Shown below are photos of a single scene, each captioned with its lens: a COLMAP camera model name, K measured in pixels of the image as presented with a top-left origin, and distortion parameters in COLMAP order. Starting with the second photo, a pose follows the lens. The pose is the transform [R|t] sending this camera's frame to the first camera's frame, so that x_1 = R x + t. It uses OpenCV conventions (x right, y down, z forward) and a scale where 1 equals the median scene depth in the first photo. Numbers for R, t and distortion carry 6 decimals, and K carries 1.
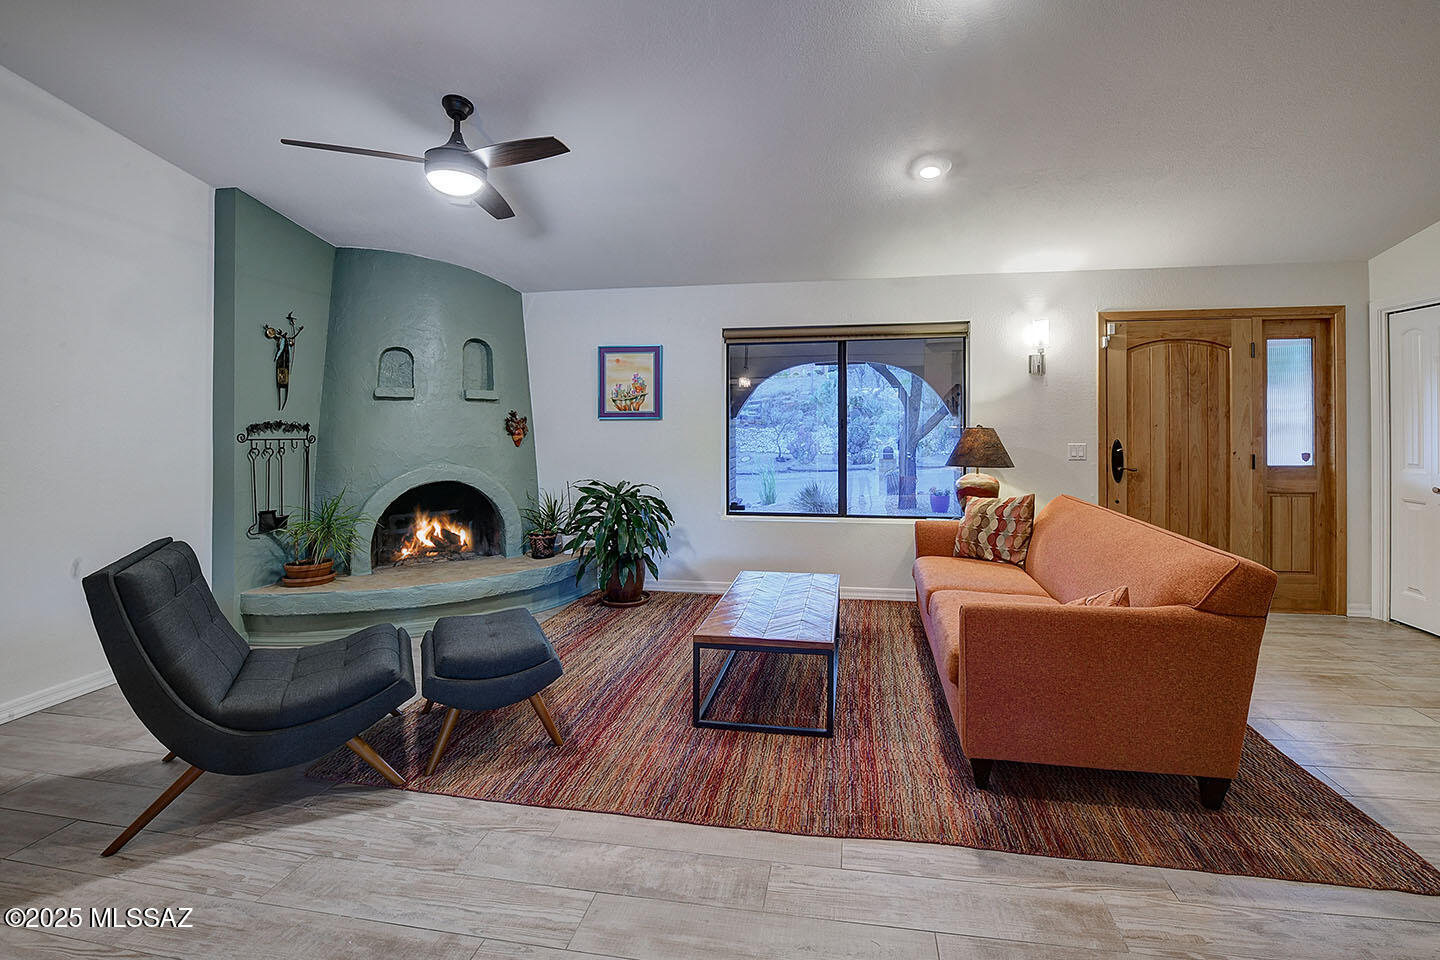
lens RADIAL K [[644.7, 0, 723.6], [0, 644.7, 424.0], [0, 0, 1]] dist [-0.011743, -0.000978]
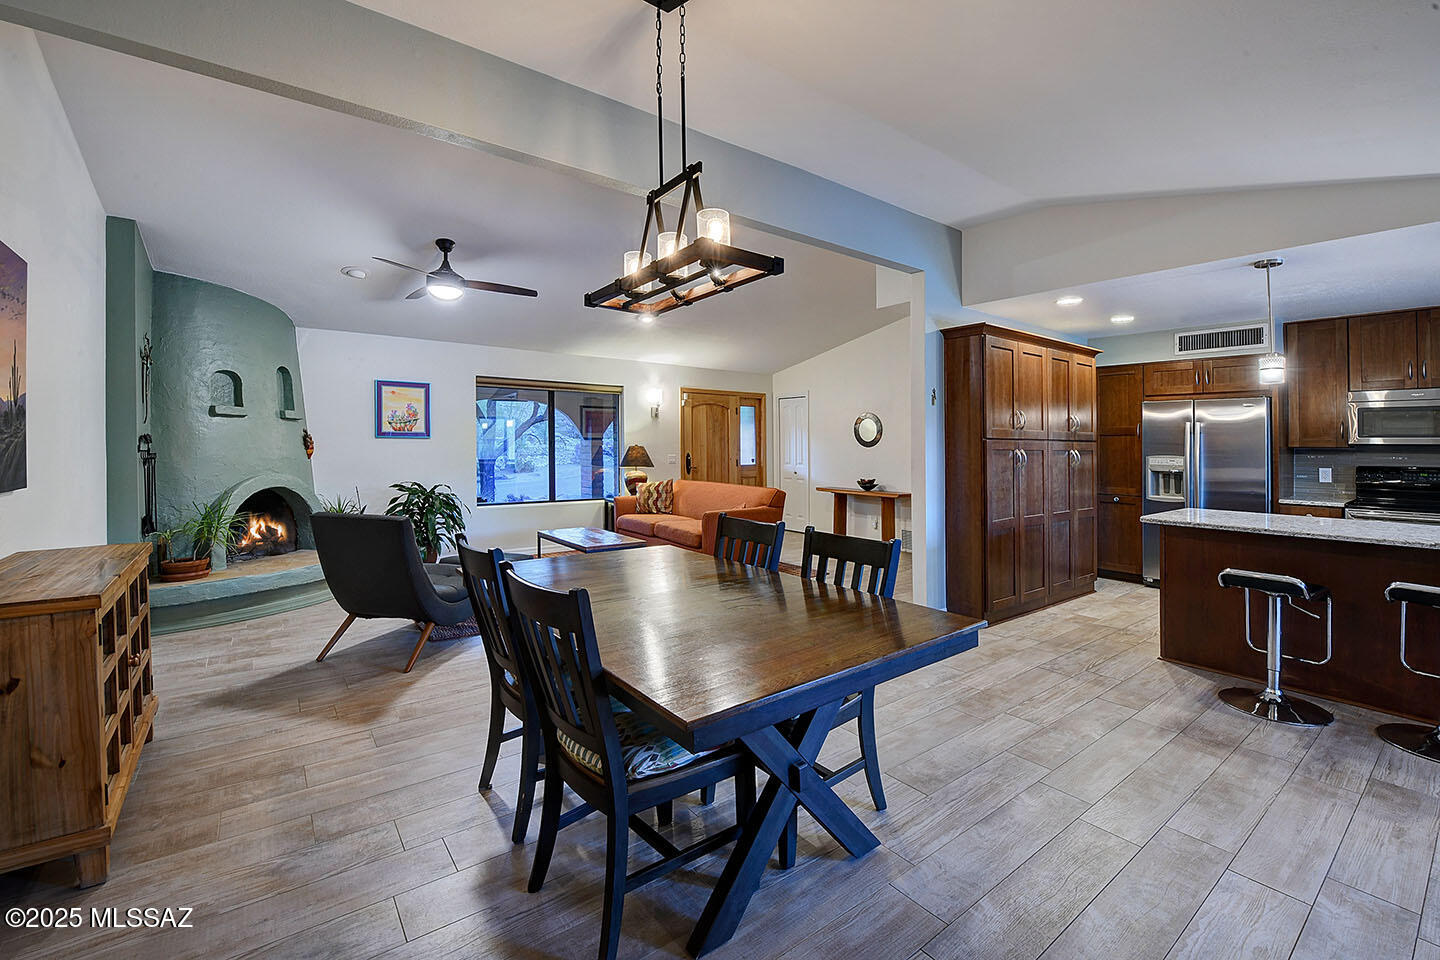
lens RADIAL K [[634.3, 0, 723.6], [0, 634.3, 438.7], [0, 0, 1]] dist [-0.002481, -0.006879]
pose [[0.675889, 0.017343, 0.736799, -0.750951], [-0.007832, 0.999836, -0.016350, 0.012251], [-0.736961, 0.005281, 0.675914, -0.398385]]
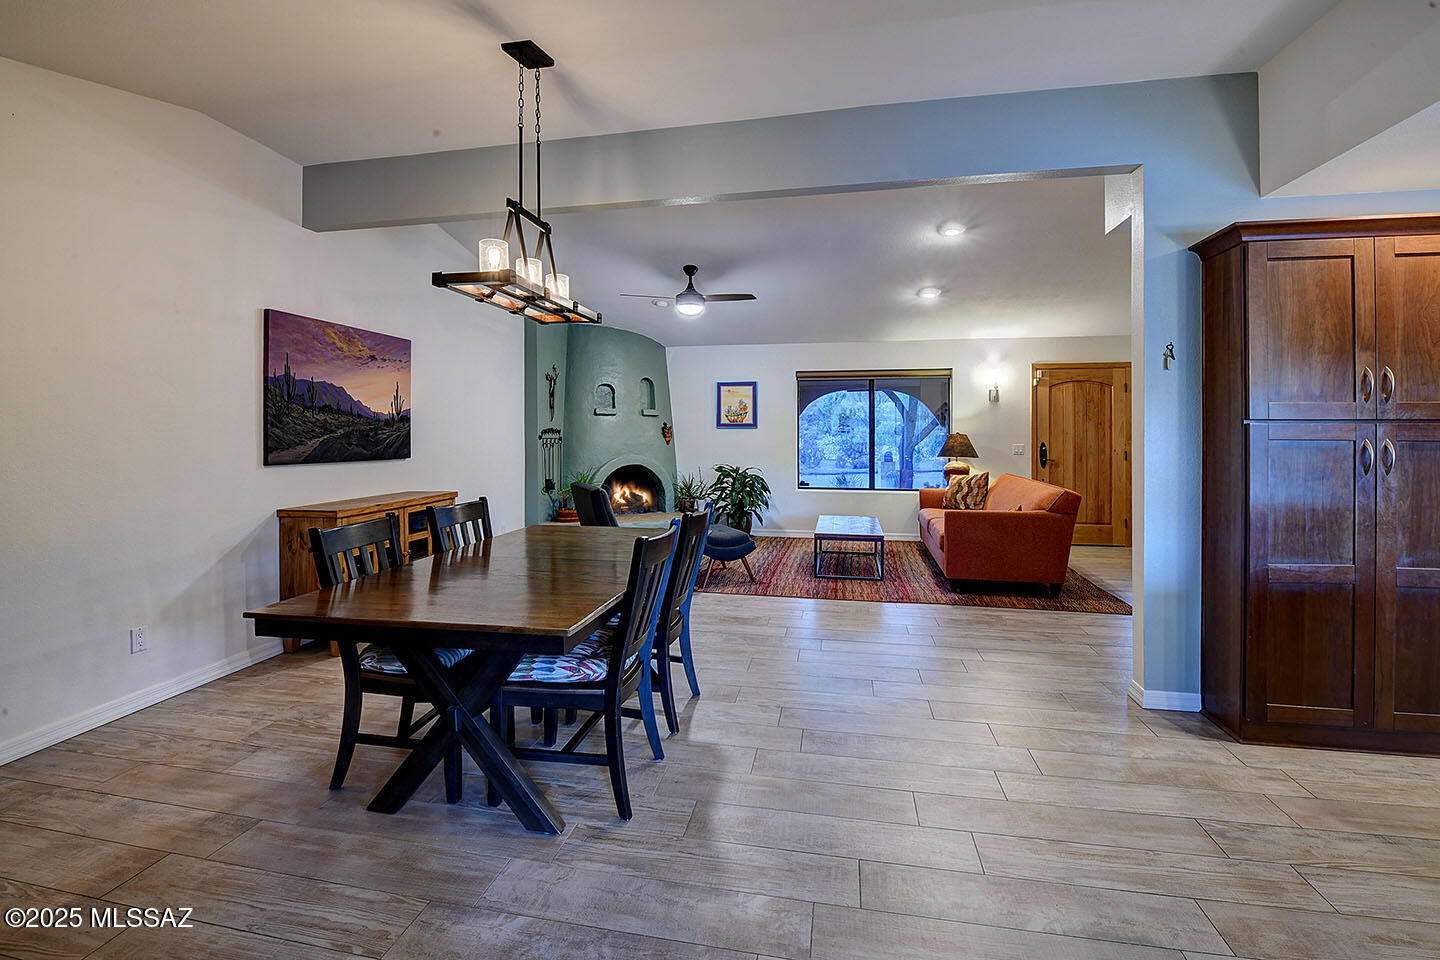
lens RADIAL K [[613.4, 0, 688.5], [0, 613.4, 451.0], [0, 0, 1]] dist [-0.019037, -0.000234]
pose [[0.999030, 0.008351, -0.043238, -0.227809], [-0.007012, 0.999494, 0.031014, 0.003938], [0.043475, -0.030681, 0.998583, -0.600359]]
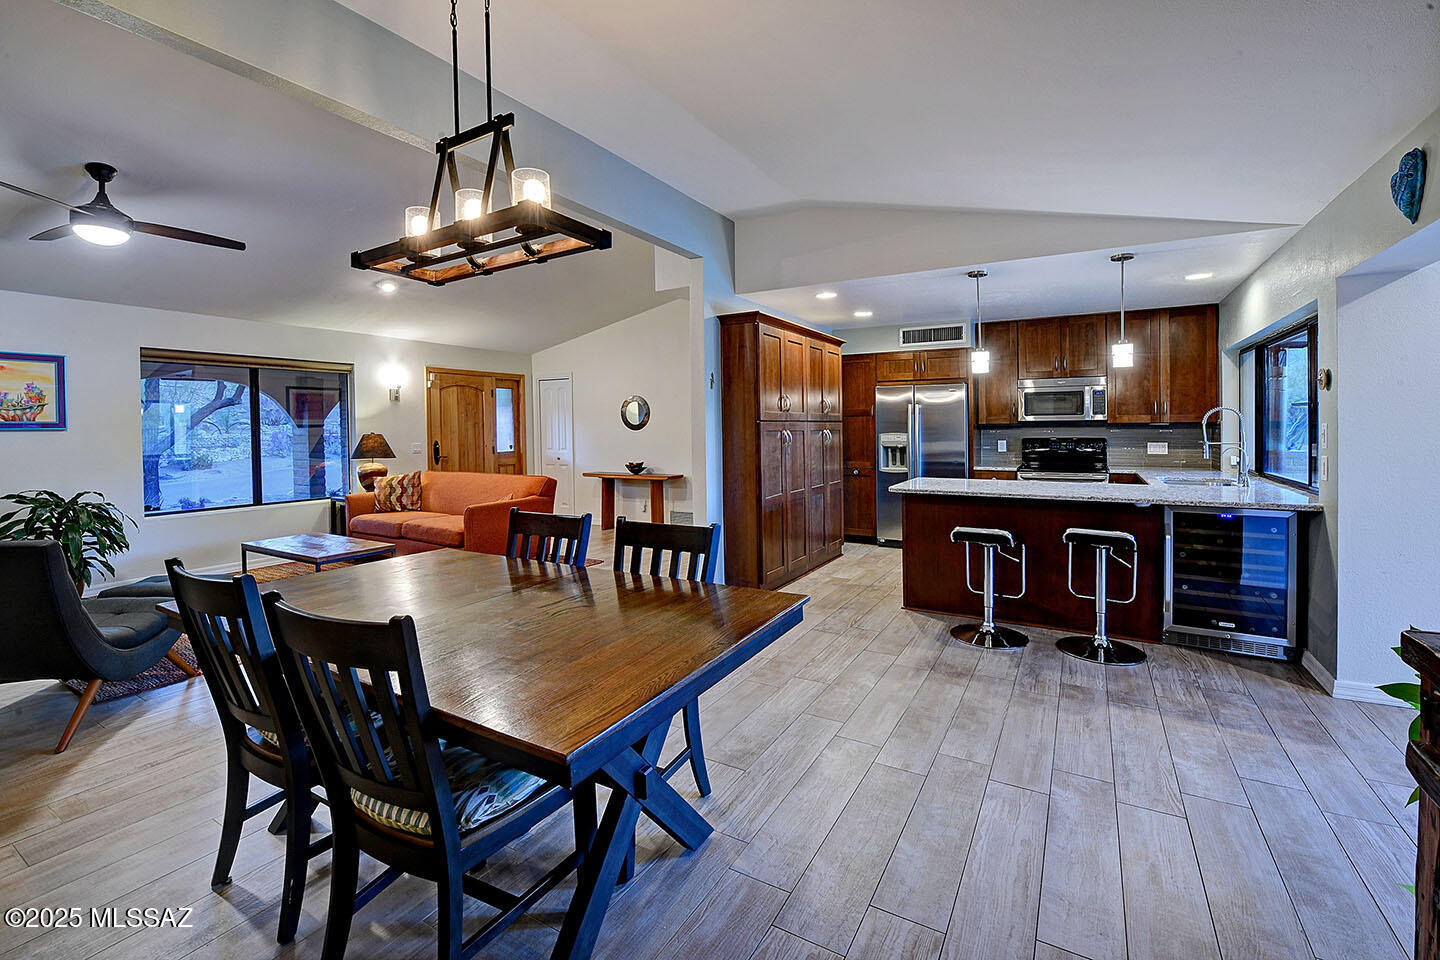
lens RADIAL K [[644.7, 0, 723.6], [0, 644.7, 424.0], [0, 0, 1]] dist [-0.011743, -0.000978]
pose [[0.345408, 0.005829, 0.938434, -0.765047], [0.013134, 0.999853, -0.011045, 0.009349], [-0.938361, 0.016140, 0.345281, -0.344009]]
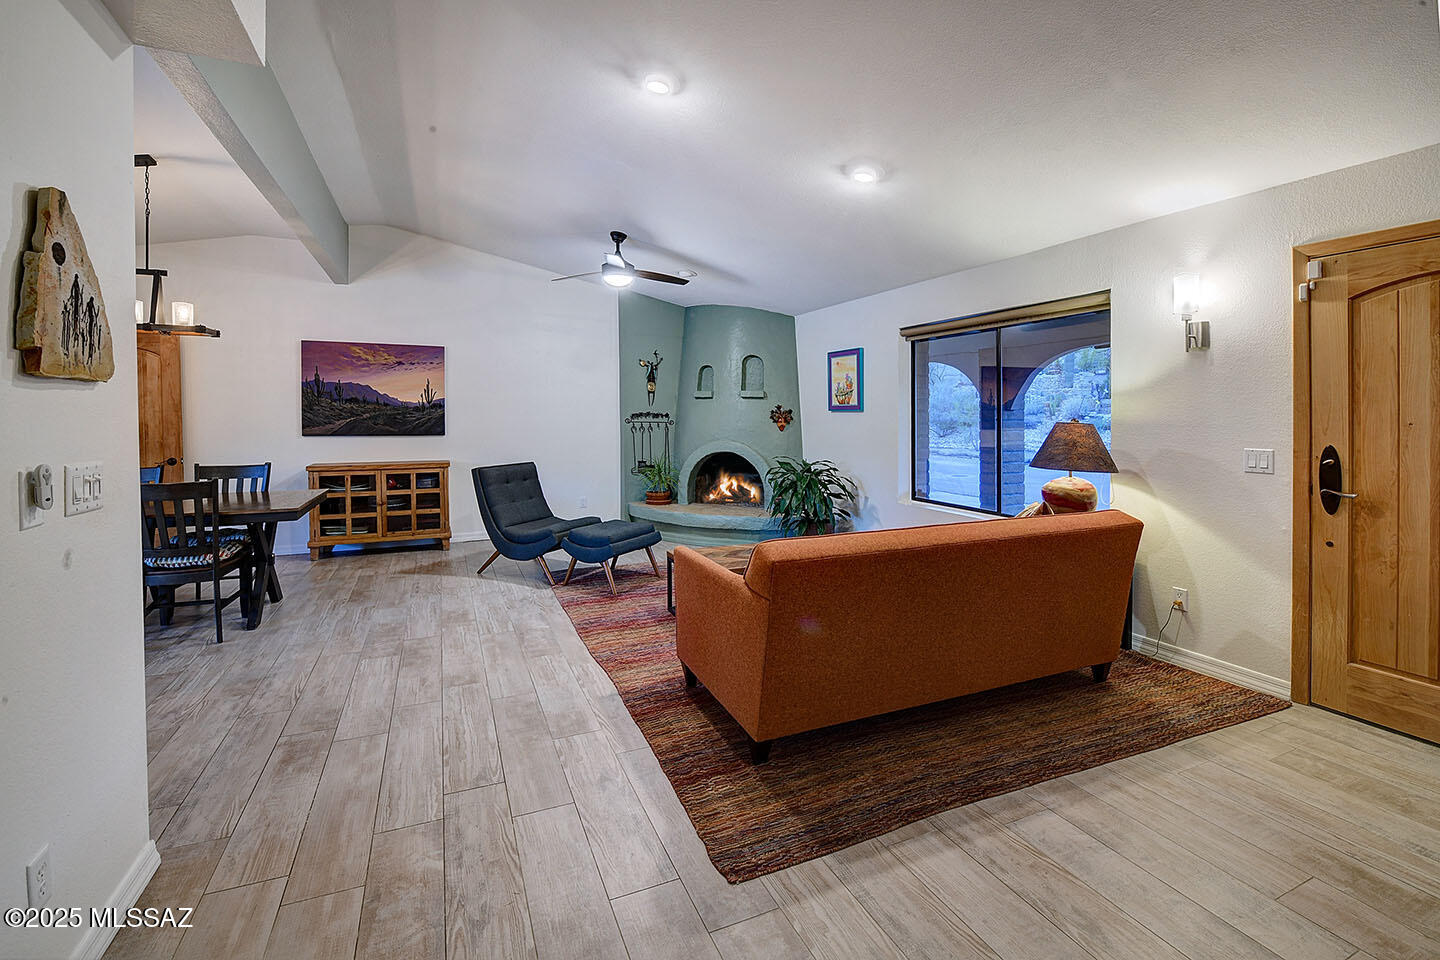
lens RADIAL K [[624.9, 0, 713.7], [0, 624.9, 421.7], [0, 0, 1]] dist [-0.002626, -0.000342]
pose [[0.555532, 0.015654, -0.831348, 0.795683], [-0.006192, 0.999873, 0.014690, -0.003872], [0.831472, -0.003014, 0.555558, 0.165552]]
